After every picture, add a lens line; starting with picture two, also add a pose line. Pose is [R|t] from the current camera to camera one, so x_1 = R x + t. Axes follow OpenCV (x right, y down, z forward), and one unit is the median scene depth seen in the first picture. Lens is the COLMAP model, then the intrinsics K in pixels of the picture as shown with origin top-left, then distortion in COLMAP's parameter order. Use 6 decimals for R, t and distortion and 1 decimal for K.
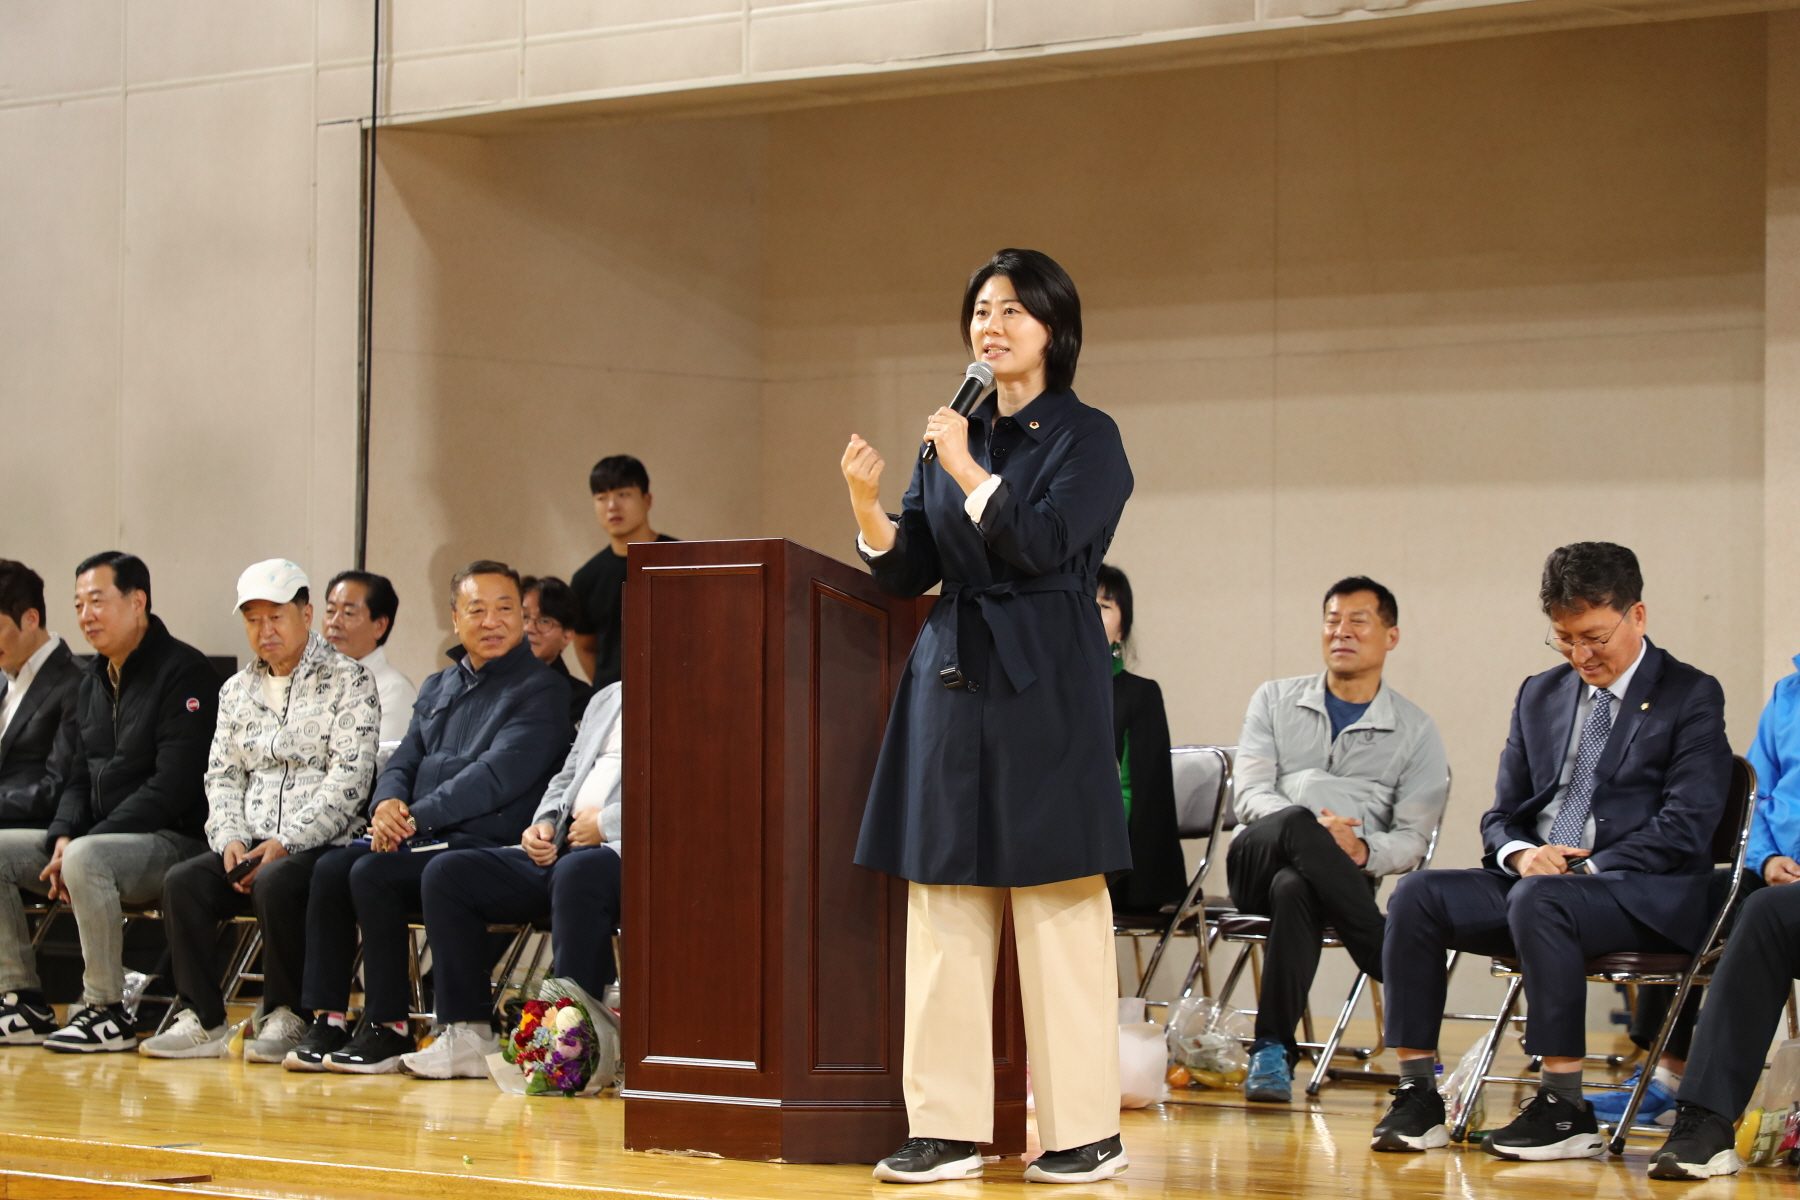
lens RADIAL K [[5210.6, 0, 897.8], [0, 5210.6, 598.0], [0, 0, 1]] dist [0.059511, -0.467776]
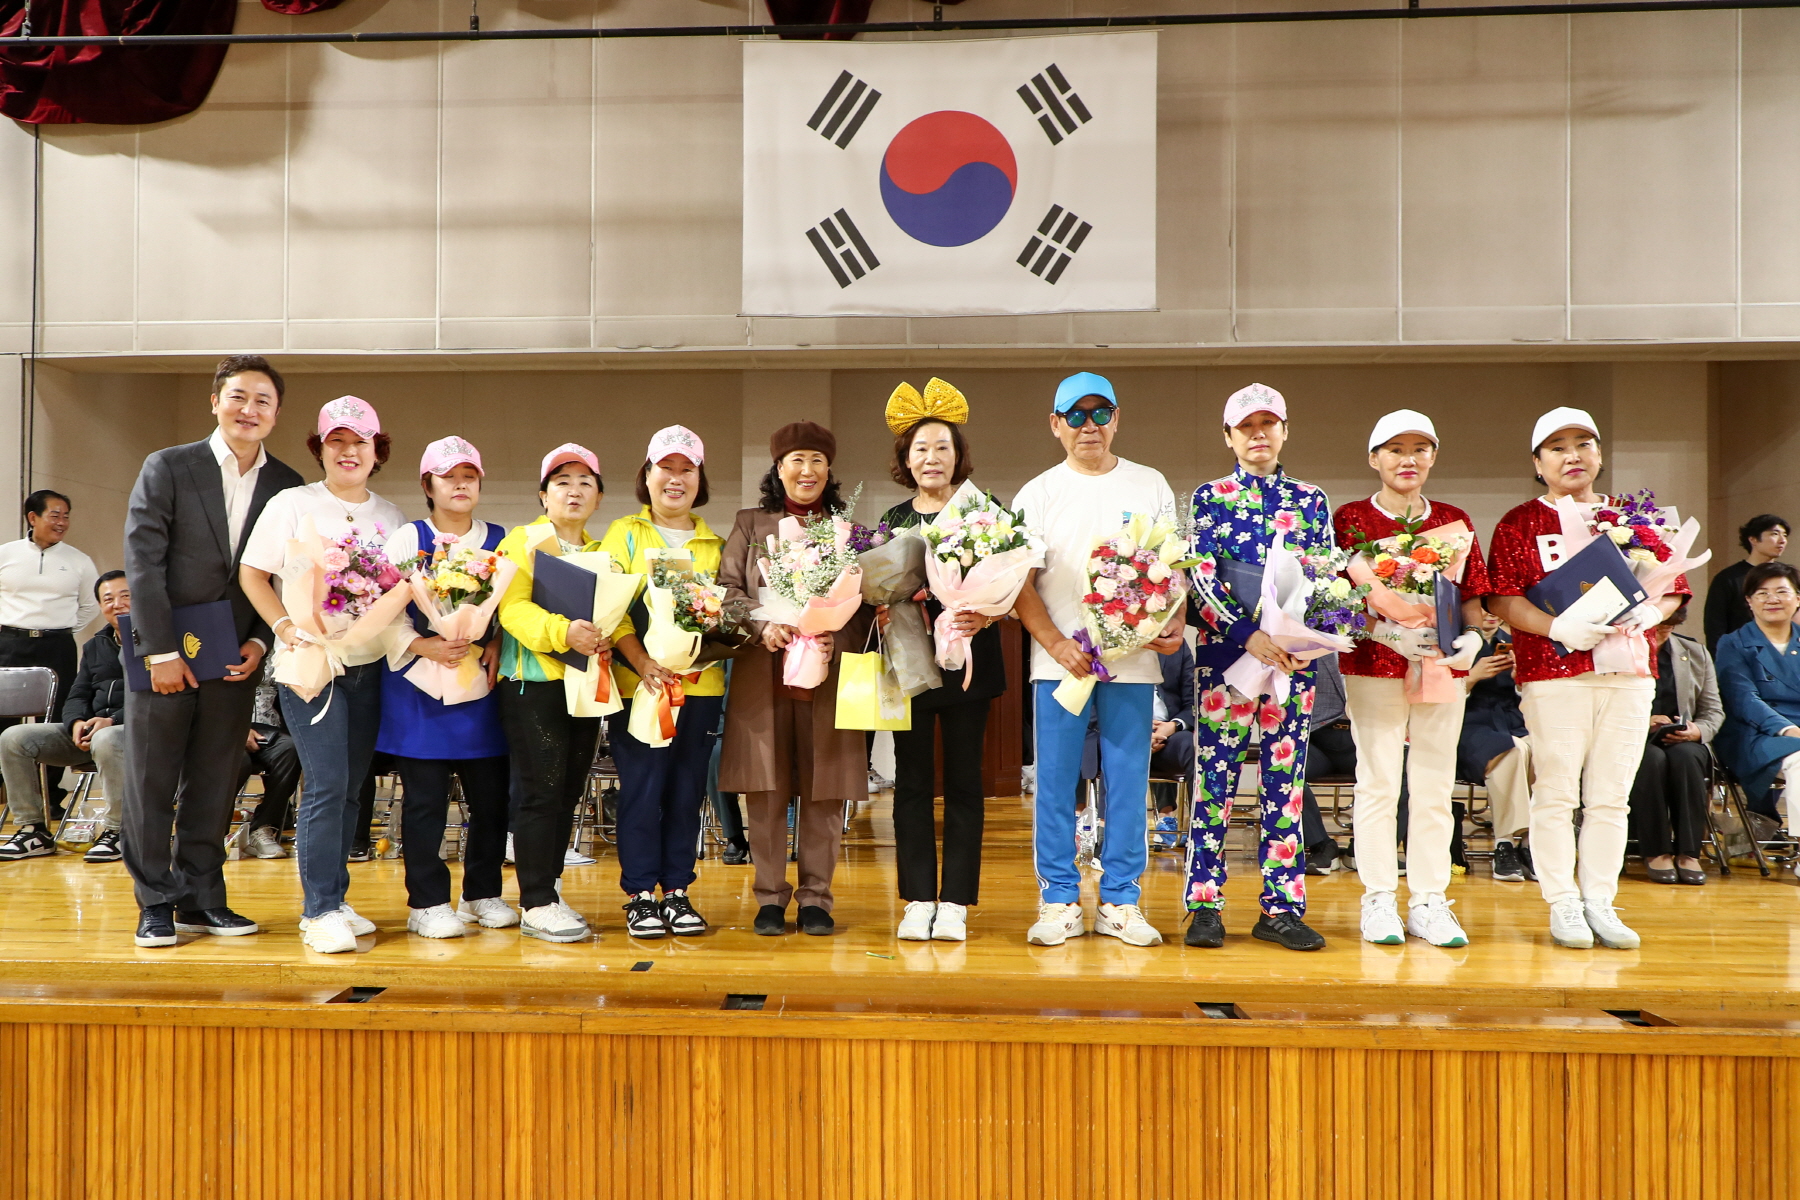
lens RADIAL K [[1356.7, 0, 813.9], [0, 1356.7, 653.9], [0, 0, 1]] dist [-0.001184, 0.006174]
pose [[0.775257, -0.000899, 0.631645, -0.222556], [-0.013724, 0.999739, 0.018267, 0.010027], [-0.631497, -0.022831, 0.775042, 0.465170]]
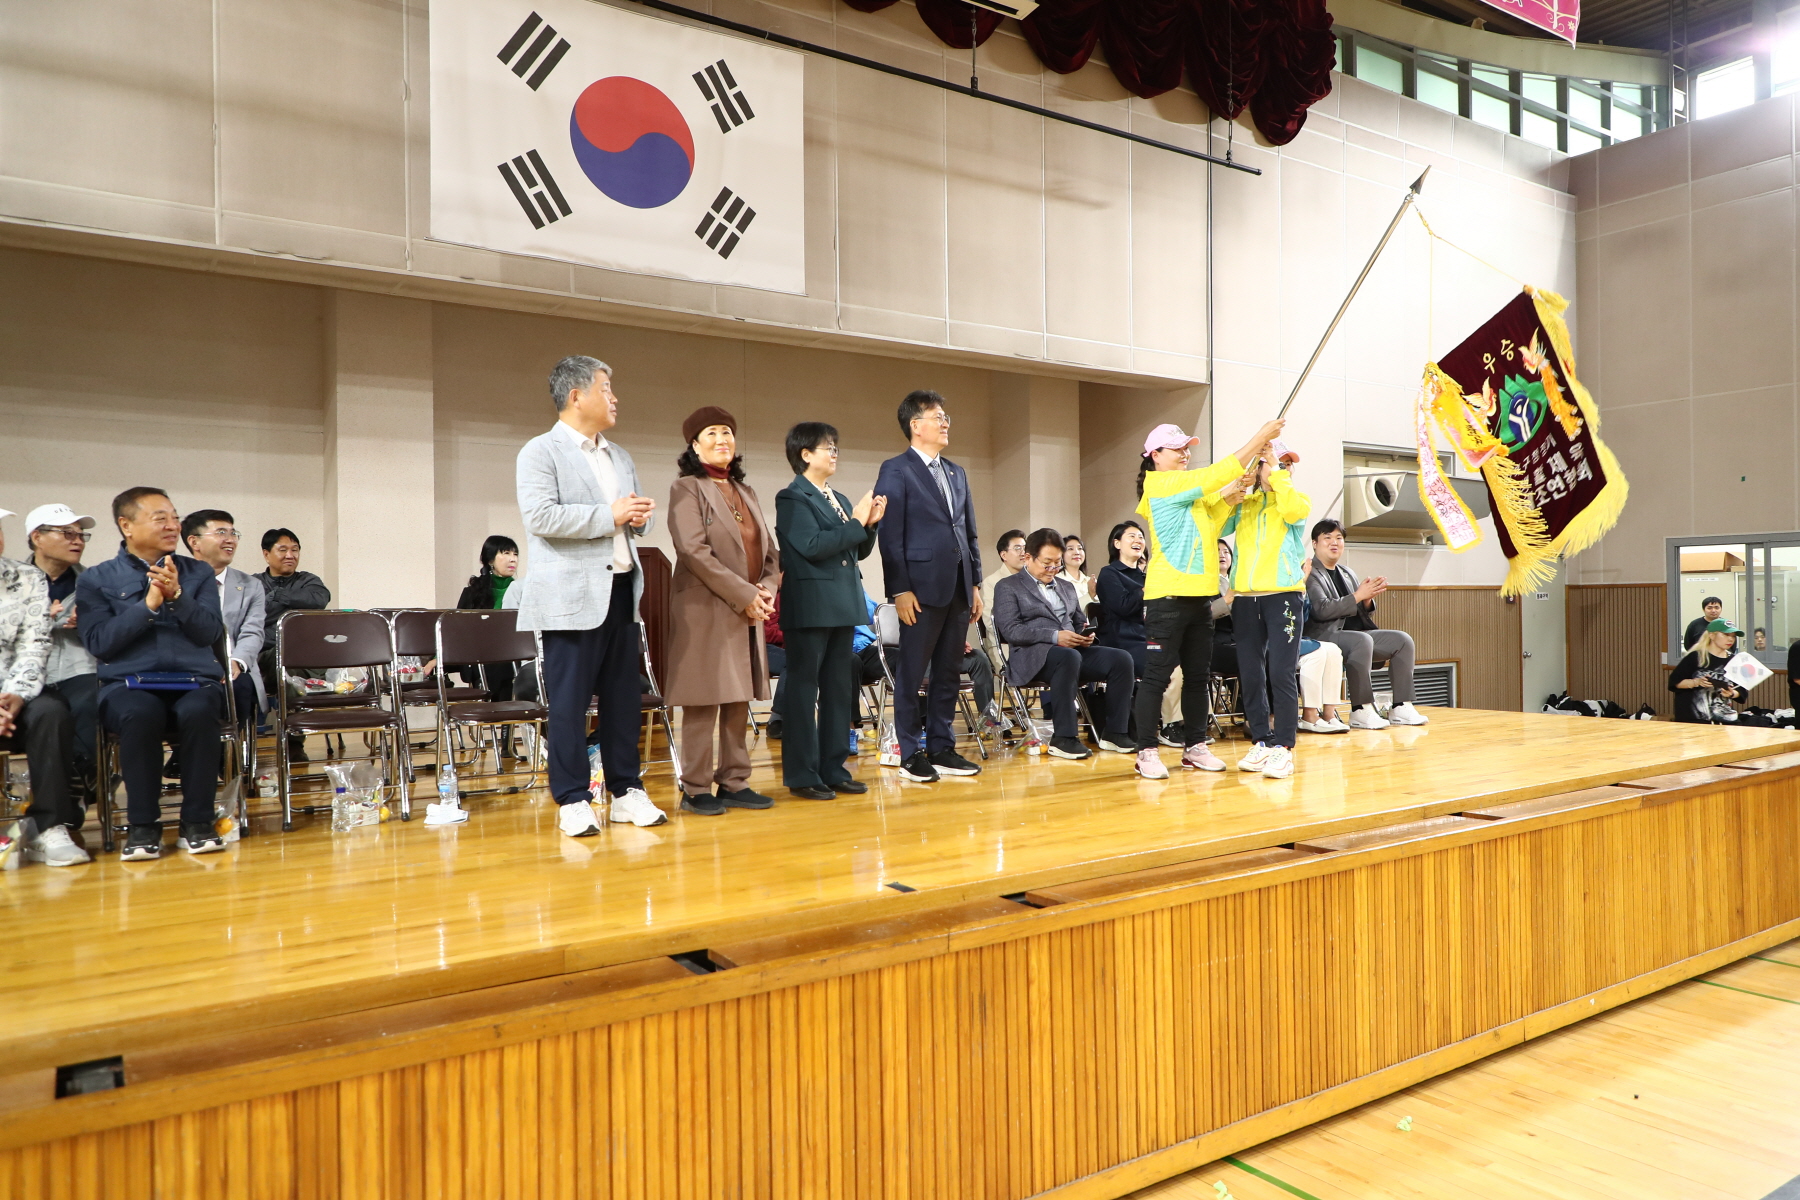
lens RADIAL K [[1213.4, 0, 899.6], [0, 1213.4, 604.0], [0, 0, 1]] dist [0.005740, 0.000412]
pose [[0.237019, -0.012768, 0.971421, -0.311187], [-0.013345, 0.999777, 0.016396, 0.014355], [-0.971413, -0.016849, 0.236796, 0.618097]]
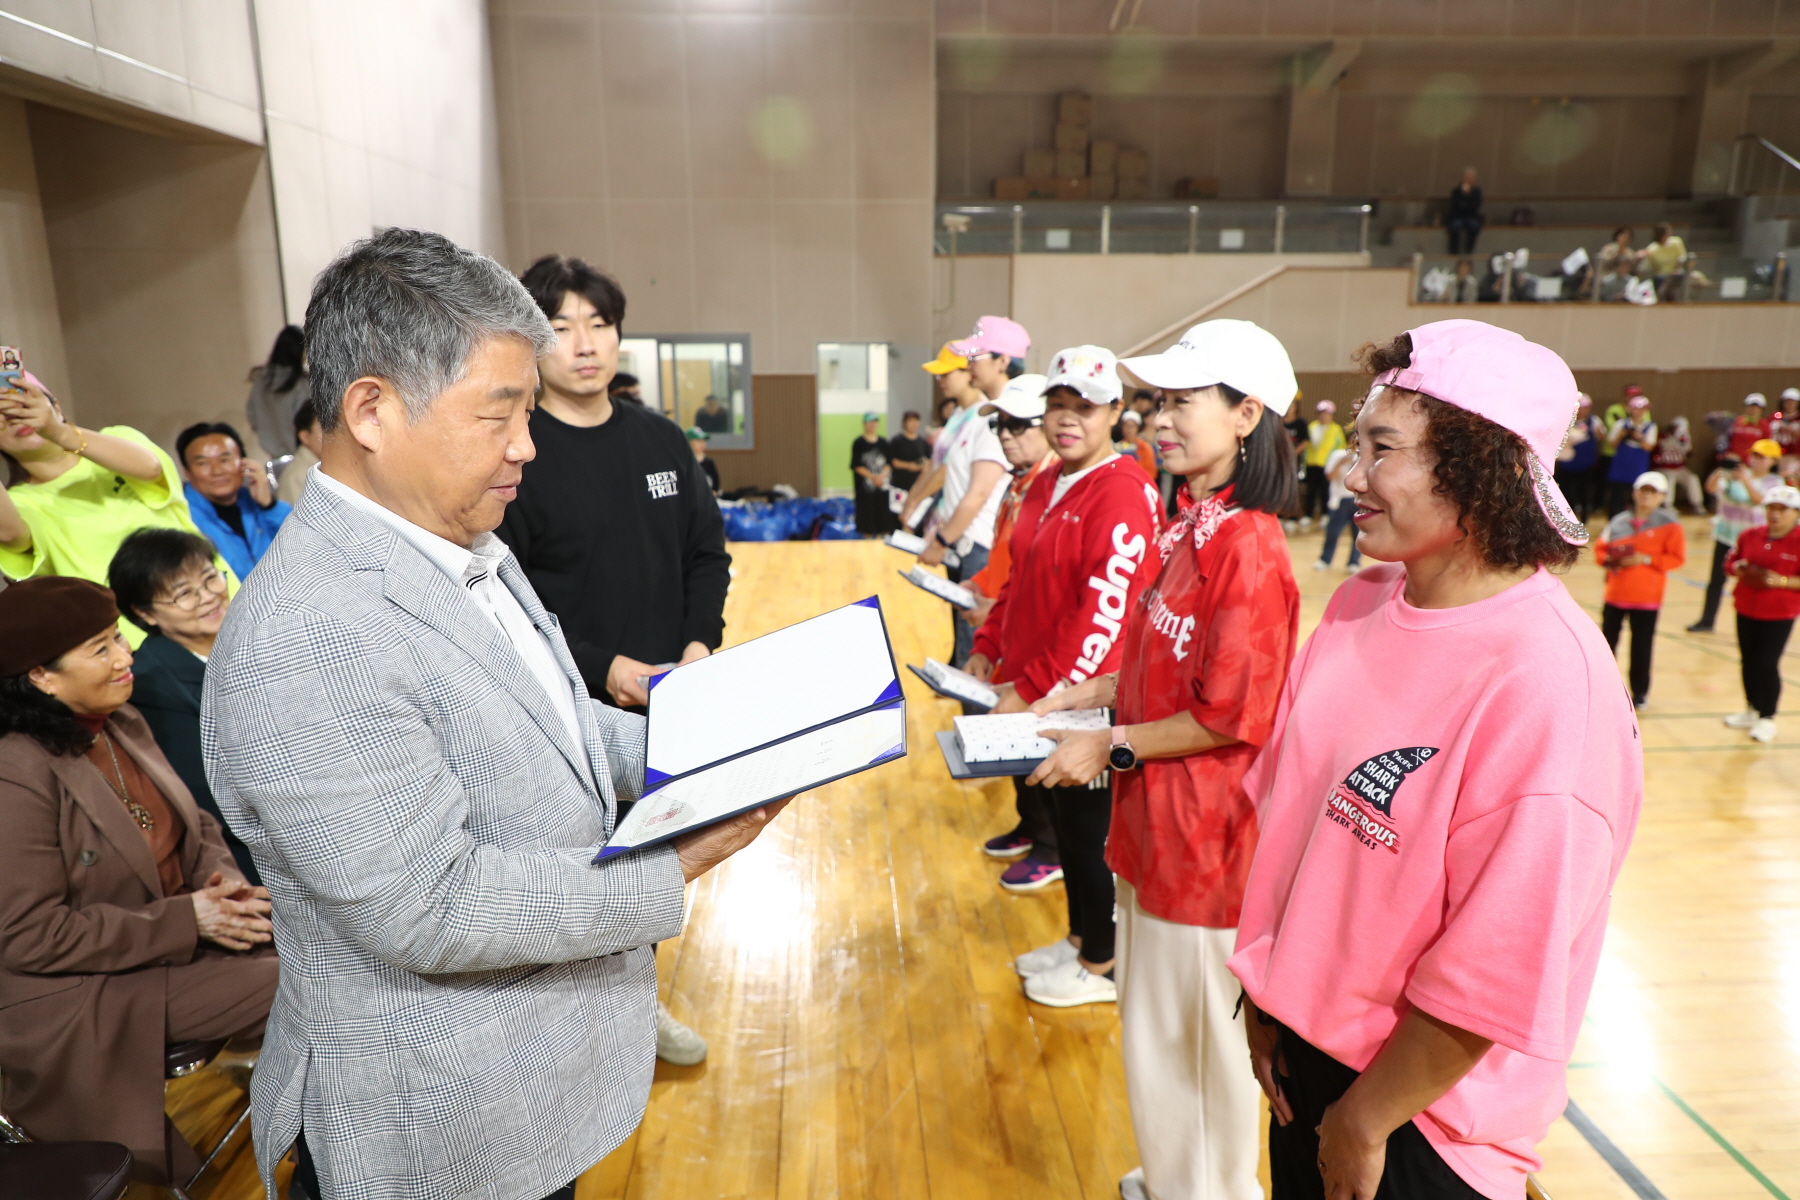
lens RADIAL K [[1187.7, 0, 905.1], [0, 1187.7, 600.8], [0, 0, 1]] dist [0.012129, -0.000897]
pose [[-0.719673, -0.166959, 0.673940, -0.159771], [-0.023585, 0.975976, 0.216599, -0.031190], [-0.693913, 0.139985, -0.706321, 0.820005]]
